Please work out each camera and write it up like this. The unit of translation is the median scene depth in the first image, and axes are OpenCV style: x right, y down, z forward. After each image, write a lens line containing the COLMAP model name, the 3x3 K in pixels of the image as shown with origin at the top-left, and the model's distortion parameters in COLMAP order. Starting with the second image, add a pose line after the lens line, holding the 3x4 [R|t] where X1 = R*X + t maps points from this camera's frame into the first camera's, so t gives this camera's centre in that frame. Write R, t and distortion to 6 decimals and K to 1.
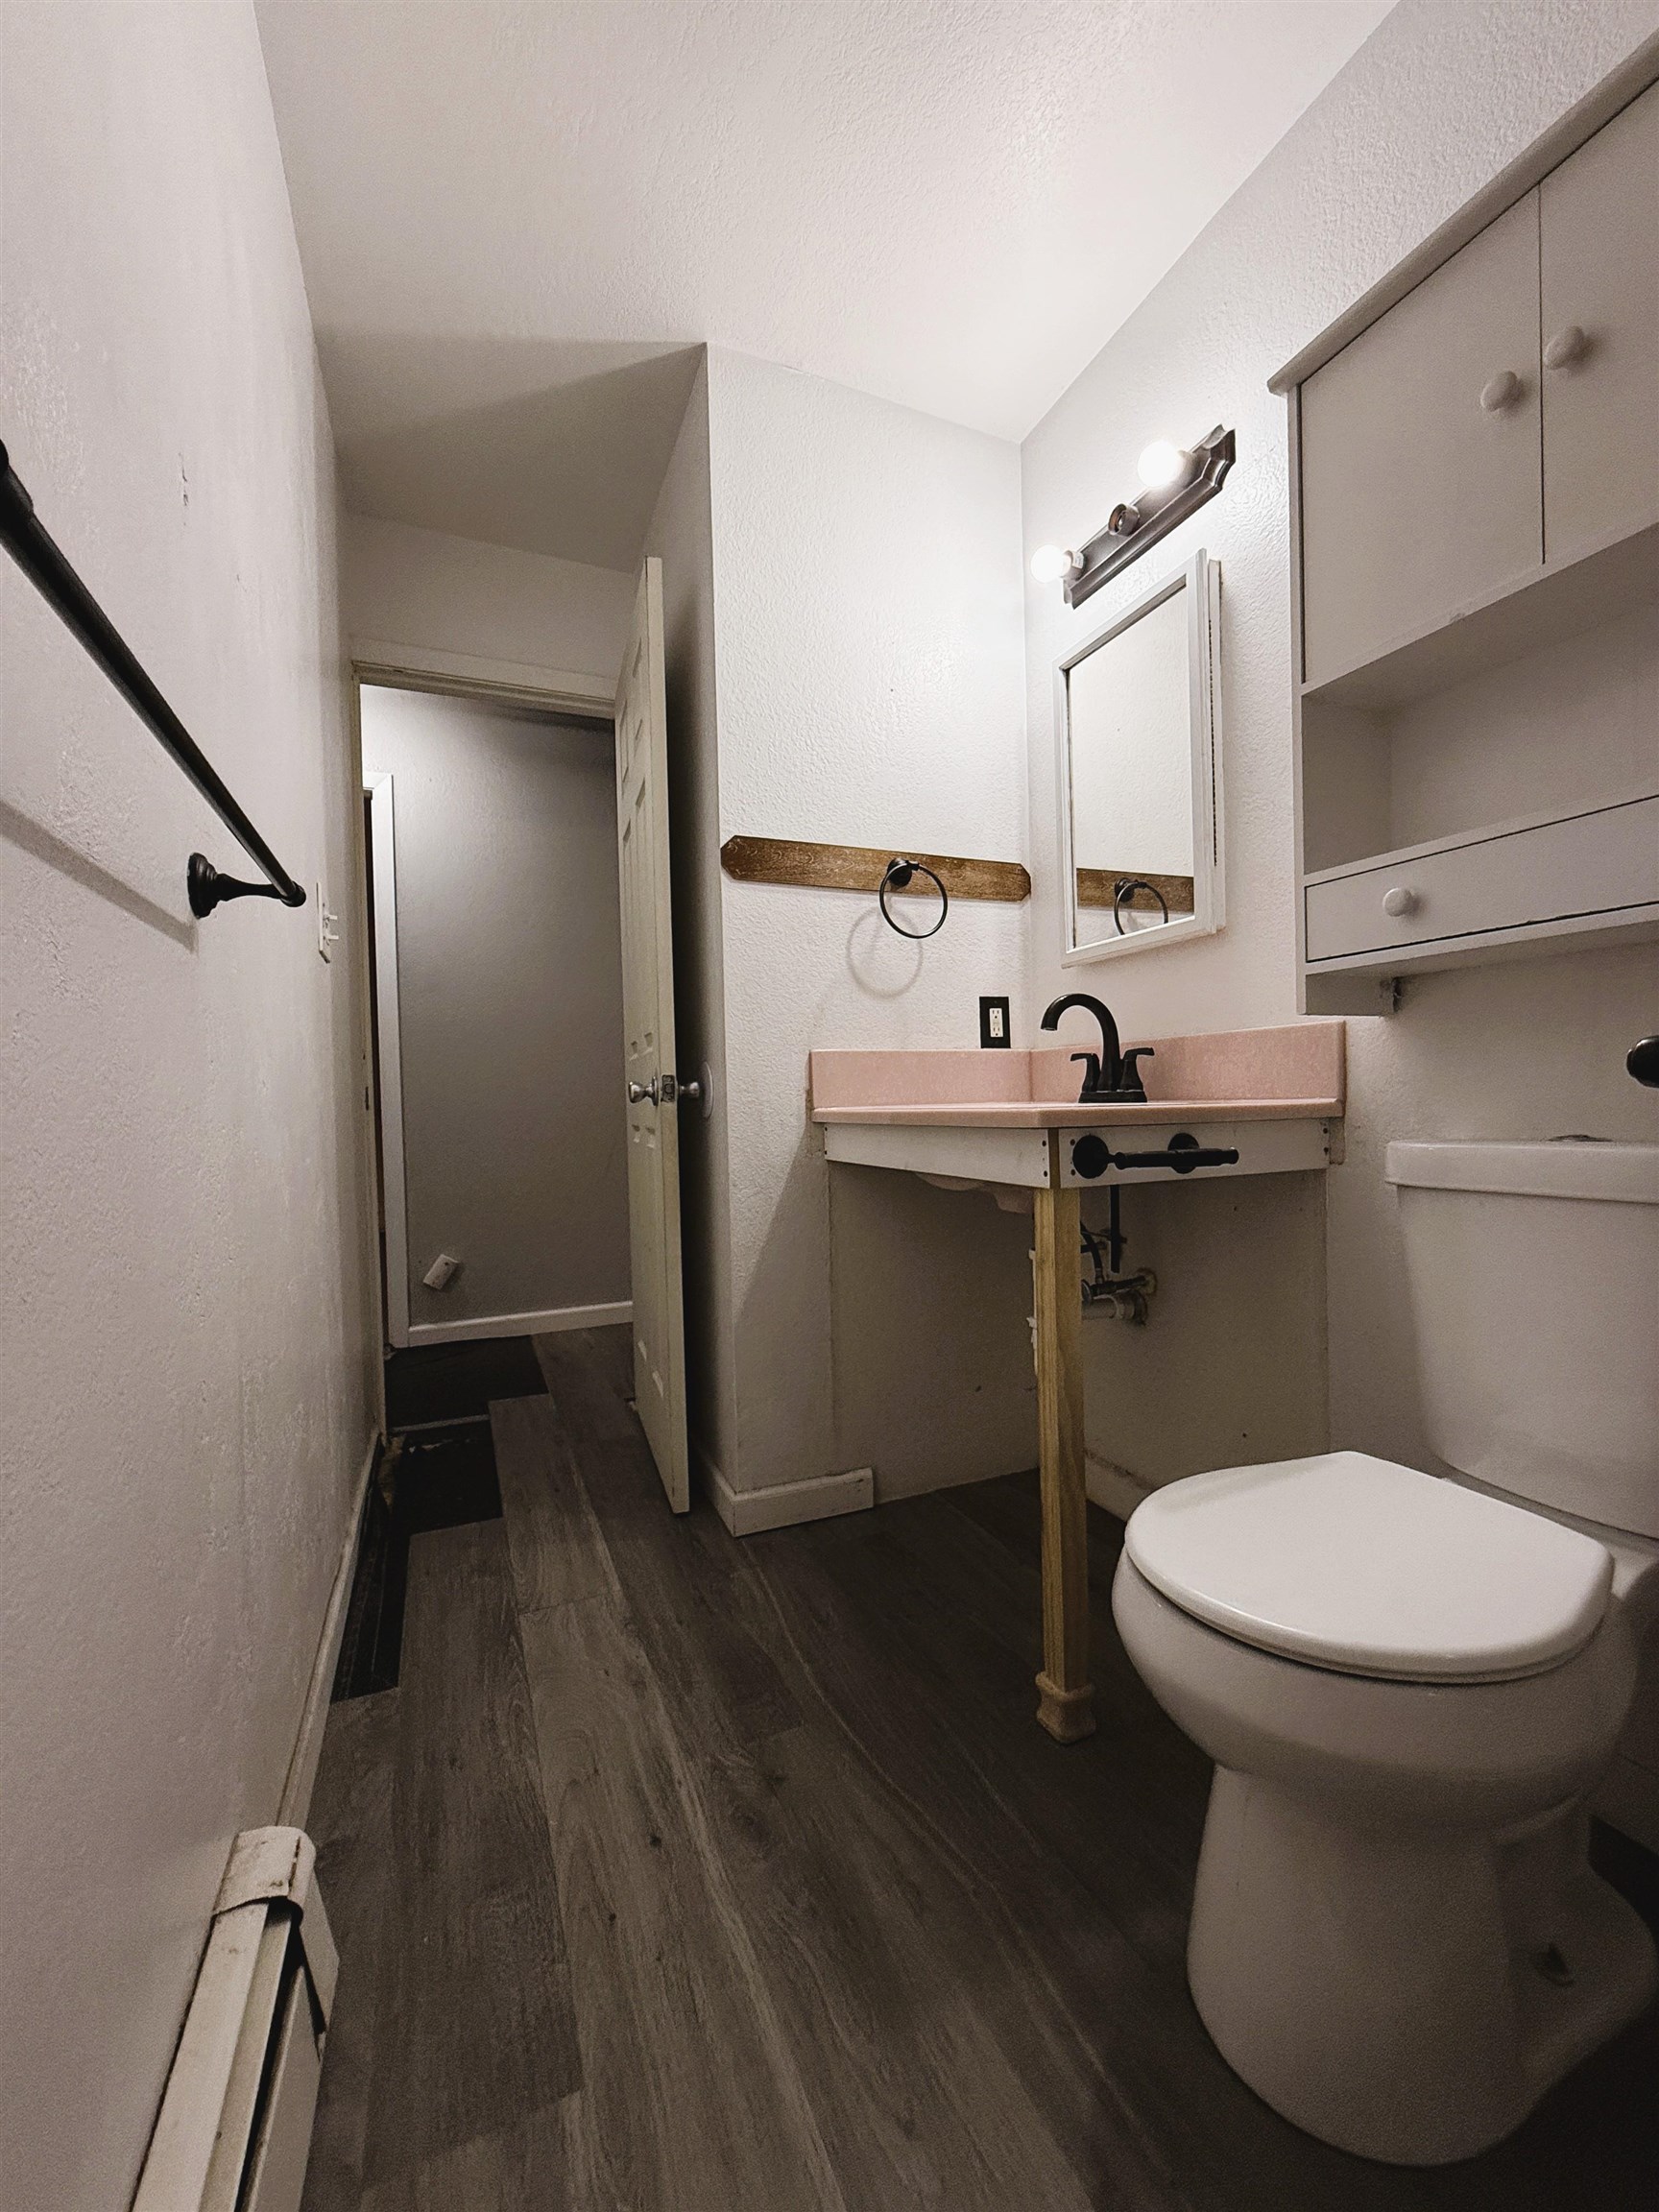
lens RADIAL K [[889.8, 0, 825.6], [0, 889.8, 1105.9], [0, 0, 1]] dist [-0.001237, 0.000259]
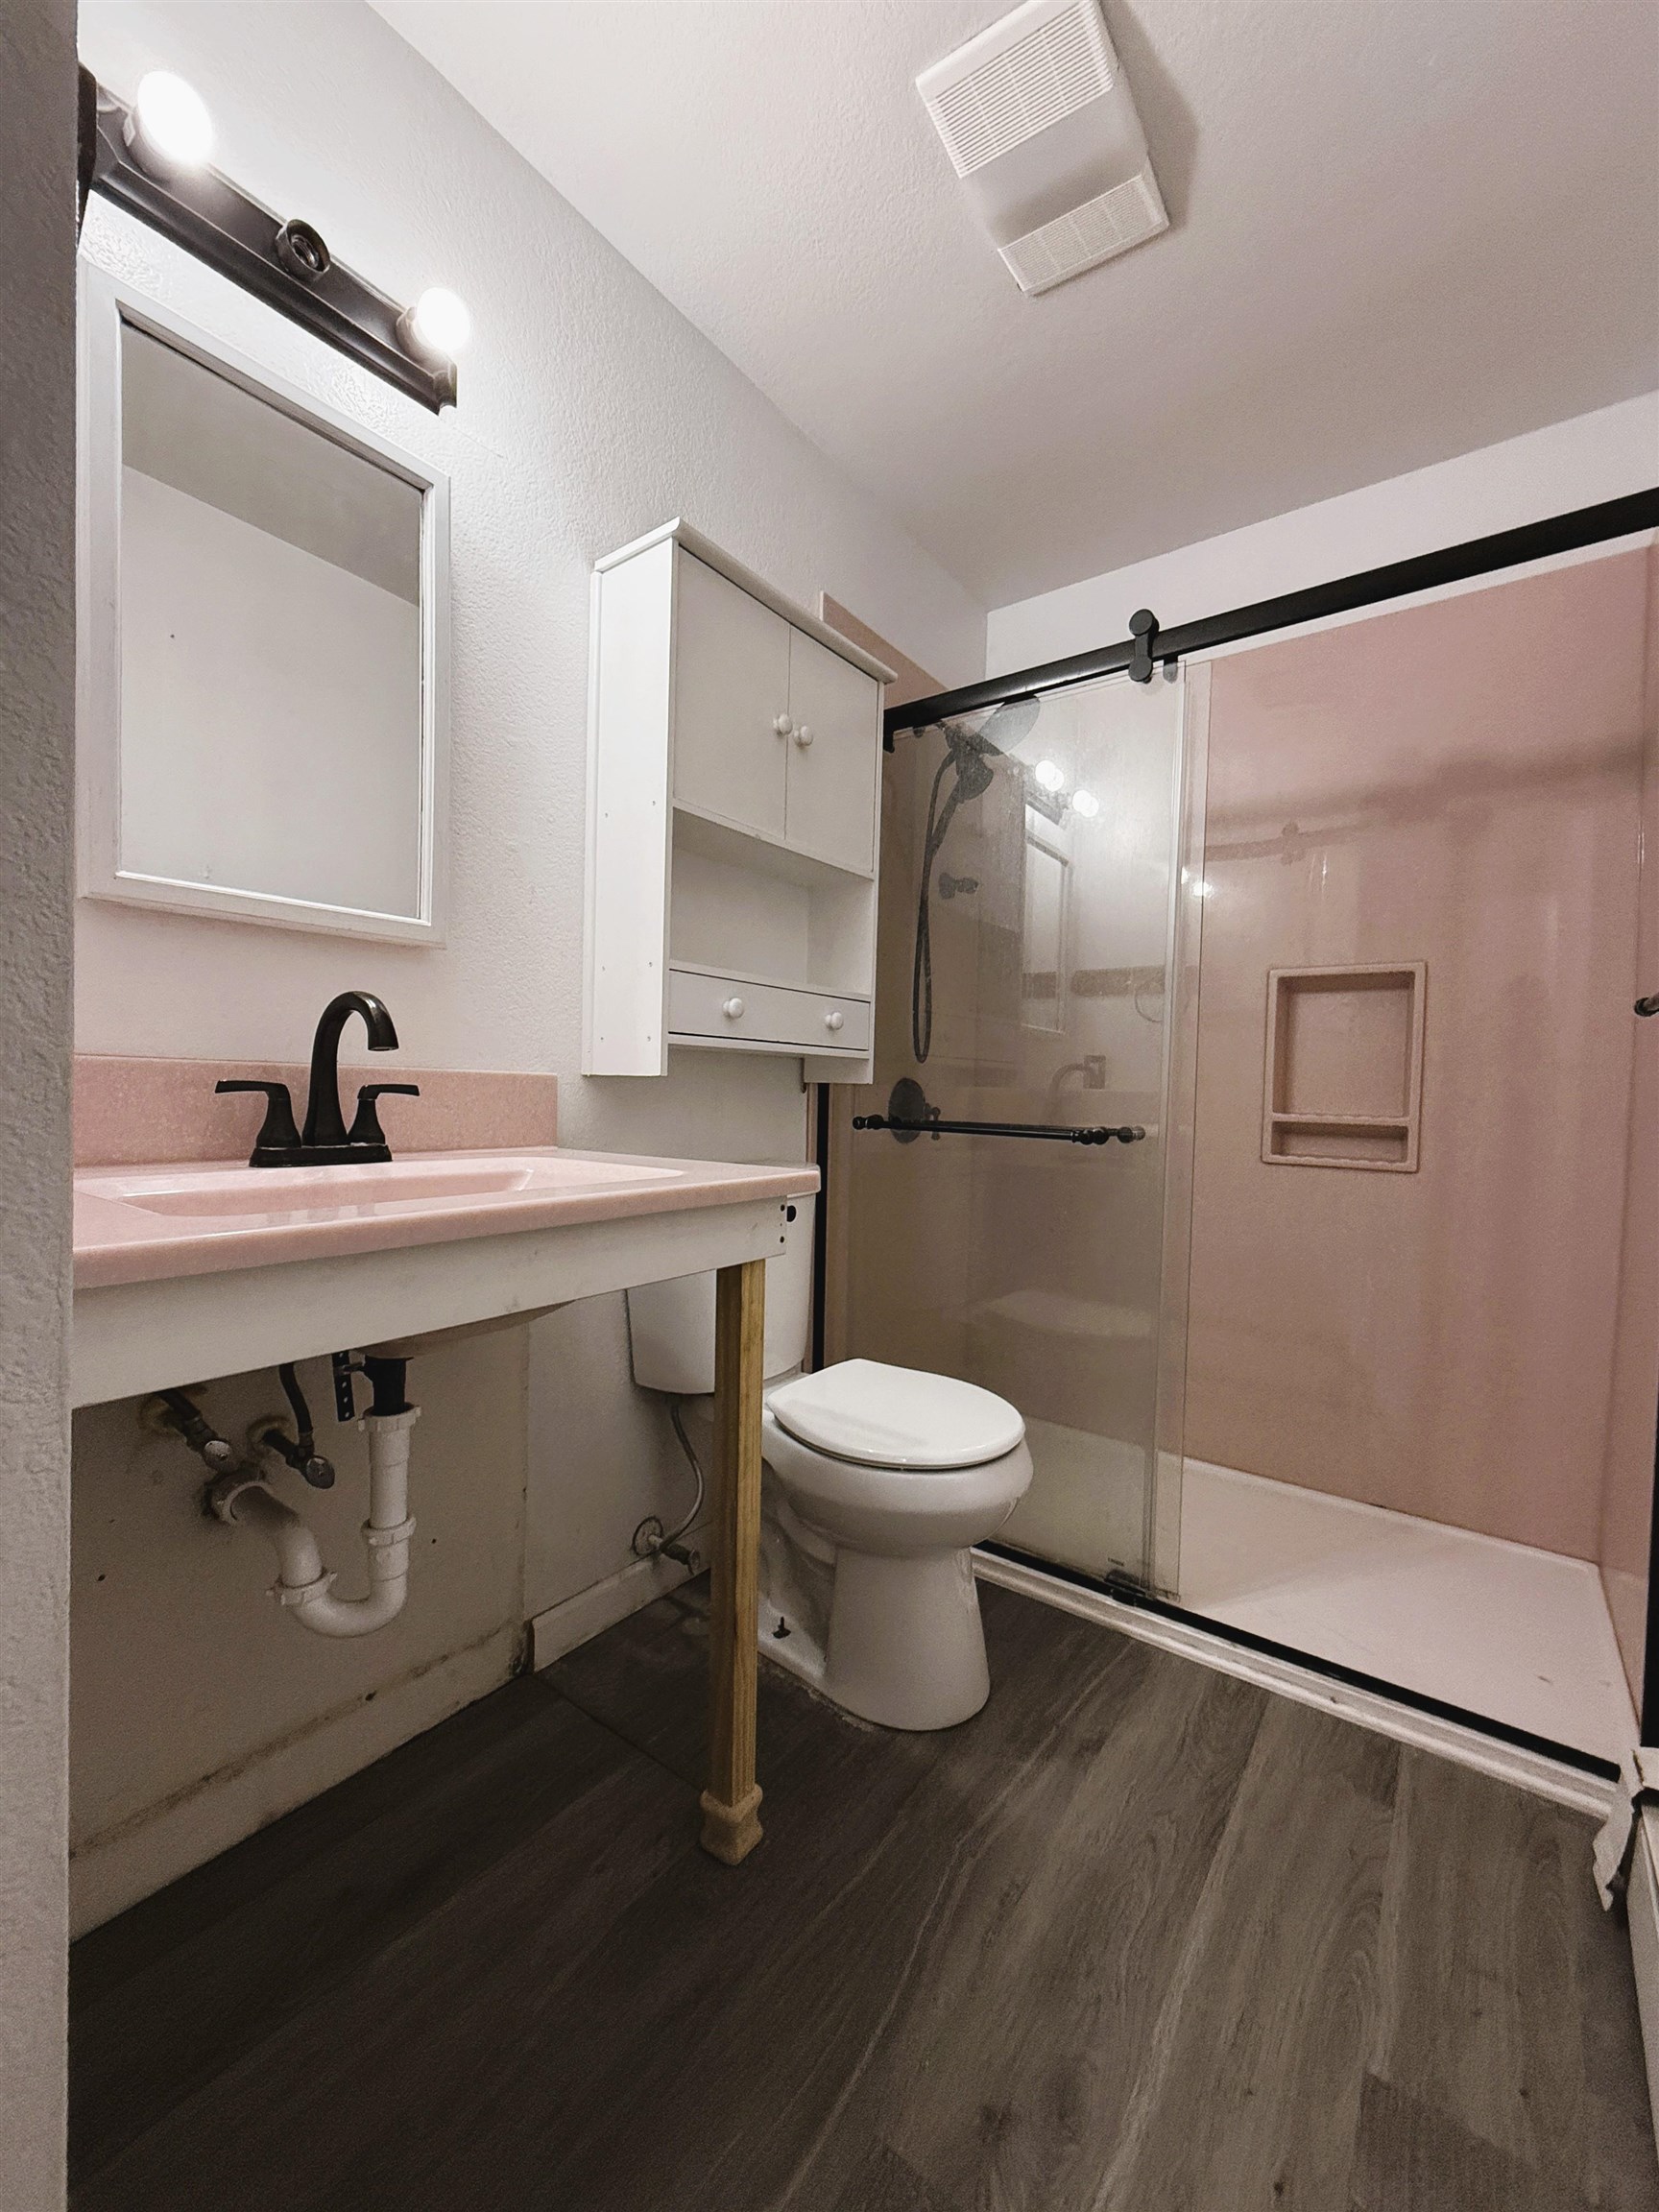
lens RADIAL K [[889.8, 0, 827.6], [0, 889.8, 1109.1], [0, 0, 1]] dist [-0.001237, 0.000259]
pose [[-0.512139, -0.005348, 0.858886, -0.703699], [-0.002854, 0.999986, 0.004525, -0.079977], [-0.858898, -0.000133, -0.512147, 1.725118]]
